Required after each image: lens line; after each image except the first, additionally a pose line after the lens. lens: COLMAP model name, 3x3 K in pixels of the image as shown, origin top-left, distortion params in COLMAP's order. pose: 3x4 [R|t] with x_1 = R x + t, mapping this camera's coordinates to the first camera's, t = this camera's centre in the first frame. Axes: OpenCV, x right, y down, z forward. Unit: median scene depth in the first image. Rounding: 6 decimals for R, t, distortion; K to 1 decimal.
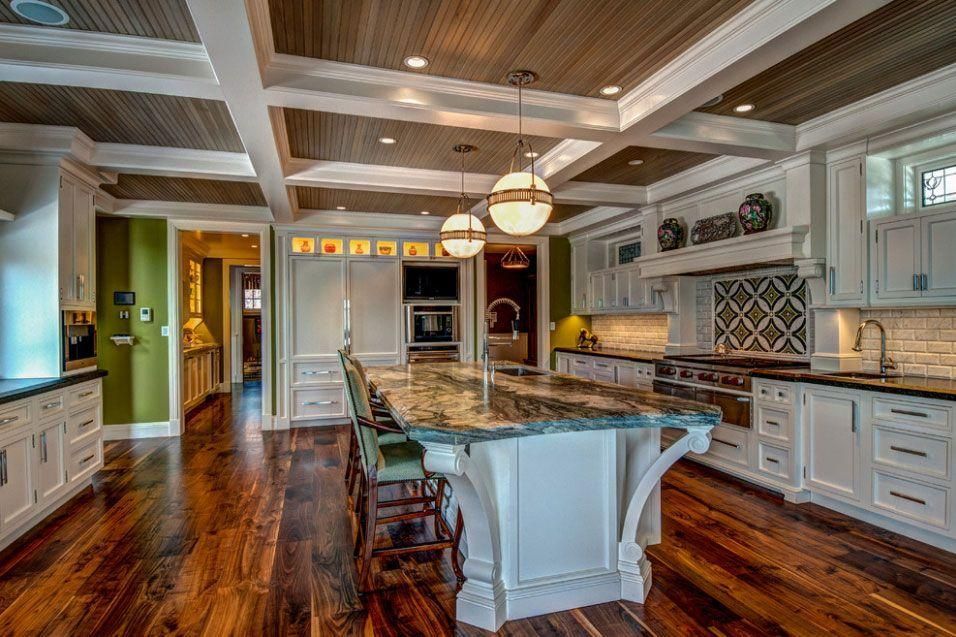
lens RADIAL K [[545.0, 0, 456.2], [0, 545.0, 316.6], [0, 0, 1]] dist [0.030997, -0.038494]
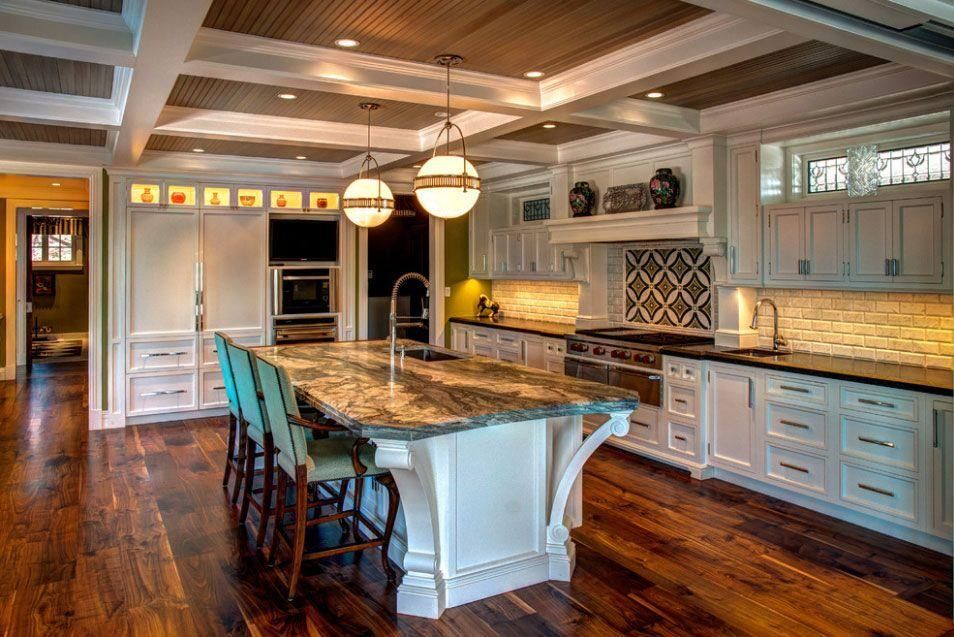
lens RADIAL K [[728.3, 0, 458.6], [0, 728.3, 242.1], [0, 0, 1]] dist [-0.061470, 0.063879]
pose [[0.974581, 0.012192, 0.223703, -0.116417], [-0.006117, 0.999594, -0.027832, -0.056284], [-0.223952, 0.025756, 0.974260, -0.201170]]
